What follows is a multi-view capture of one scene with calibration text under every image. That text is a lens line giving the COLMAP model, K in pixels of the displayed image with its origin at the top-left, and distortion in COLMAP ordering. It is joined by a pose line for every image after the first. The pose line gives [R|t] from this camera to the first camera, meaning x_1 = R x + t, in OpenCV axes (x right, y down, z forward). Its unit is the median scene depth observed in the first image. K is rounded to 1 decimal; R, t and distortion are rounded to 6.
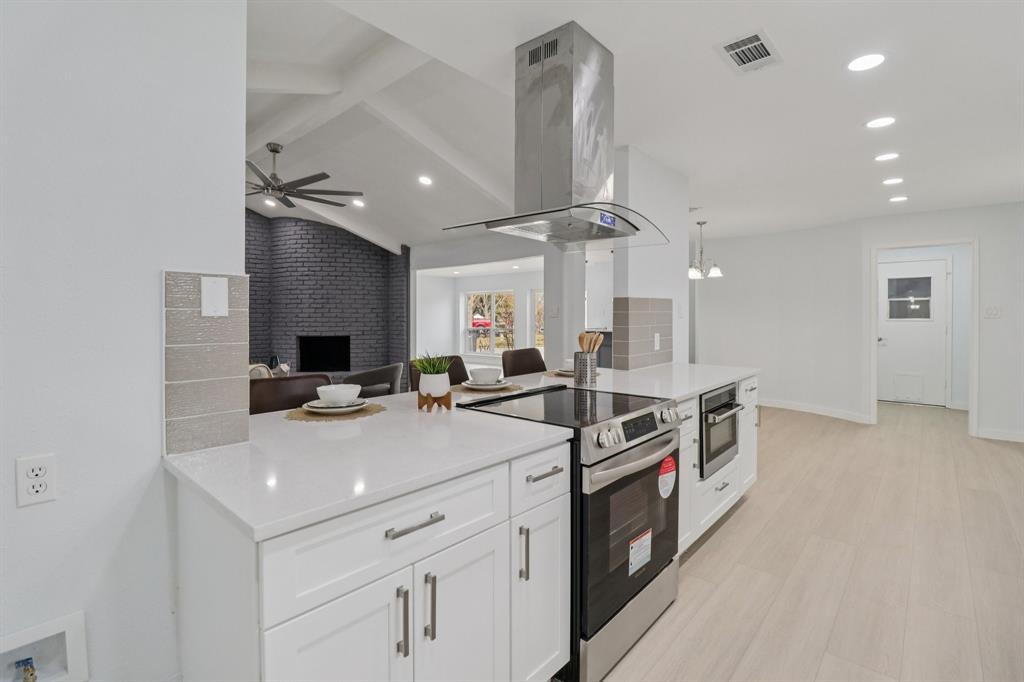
lens RADIAL K [[473.5, 0, 507.8], [0, 473.5, 319.4], [0, 0, 1]] dist [-0.000819, -0.014722]
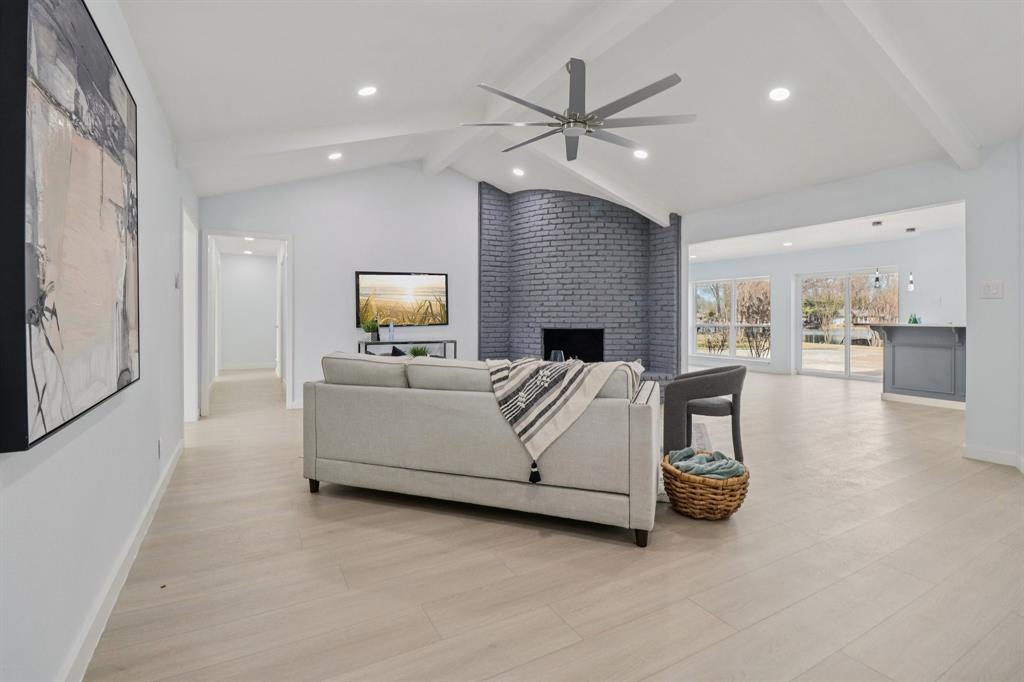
lens RADIAL K [[473.5, 0, 503.0], [0, 473.5, 318.3], [0, 0, 1]] dist [-0.000819, -0.014722]
pose [[0.942129, 0.004401, -0.335222, -0.225023], [-0.005273, 0.999985, -0.001692, 0.019154], [0.335210, 0.003361, 0.942138, 0.172420]]
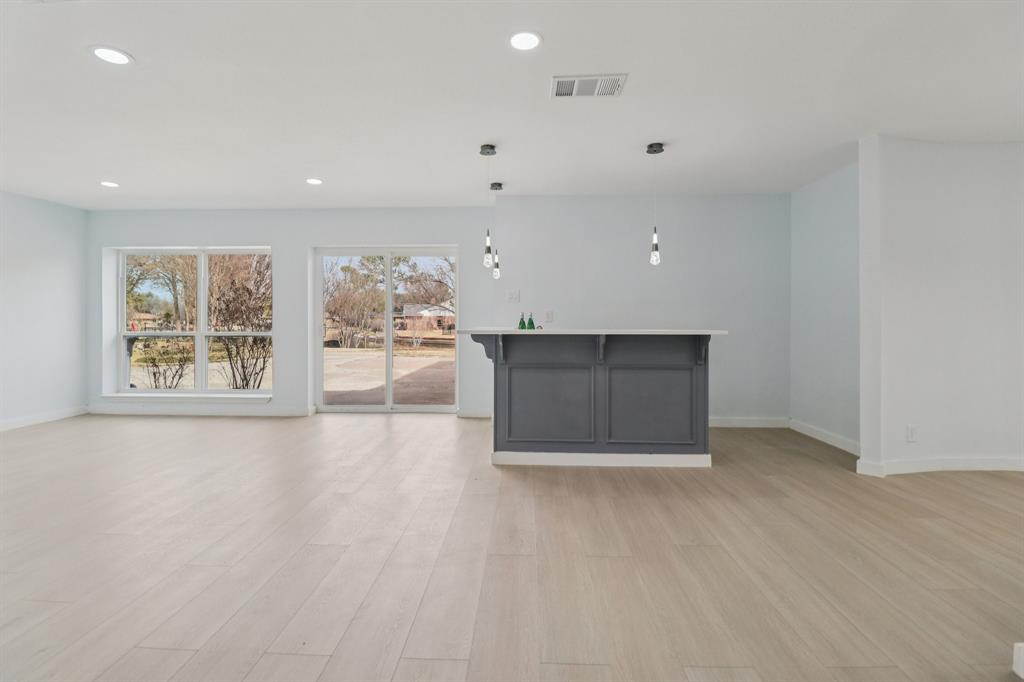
lens RADIAL K [[473.5, 0, 499.8], [0, 473.5, 315.8], [0, 0, 1]] dist [-0.000819, -0.014722]
pose [[0.773765, 0.007088, 0.633433, -0.163938], [0.001349, 0.999917, -0.012836, 0.016291], [-0.633471, 0.010787, 0.773691, 0.834507]]
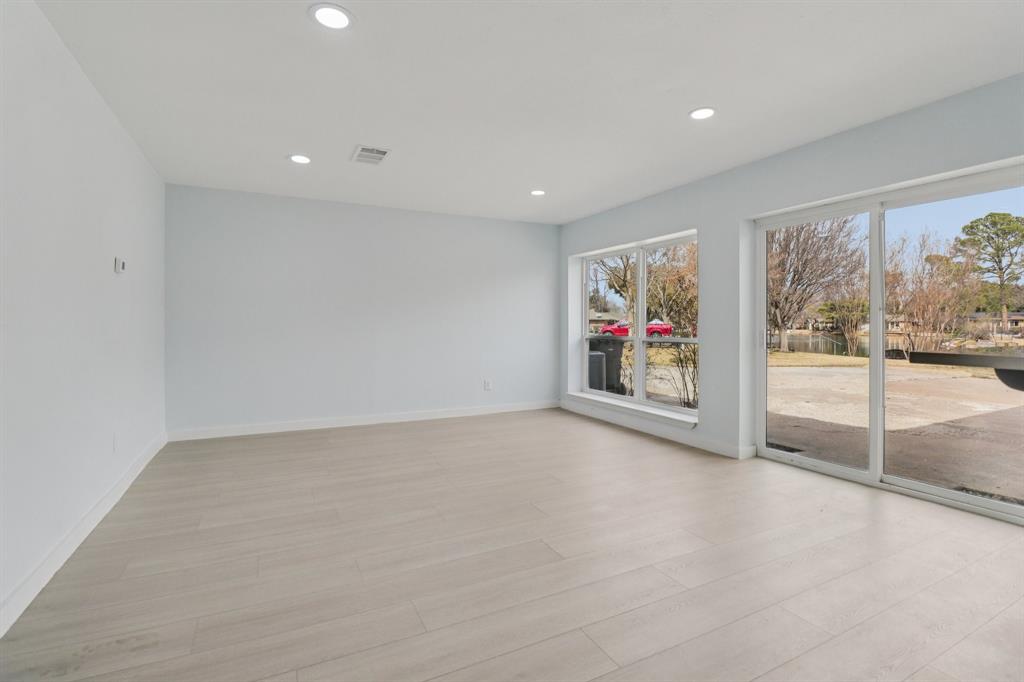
lens RADIAL K [[473.5, 0, 517.6], [0, 473.5, 318.7], [0, 0, 1]] dist [-0.000819, -0.014722]
pose [[0.934682, -0.002073, -0.355478, 0.026310], [-0.003307, 0.999889, -0.014526, 0.016306], [0.355469, 0.014753, 0.934572, 1.016188]]
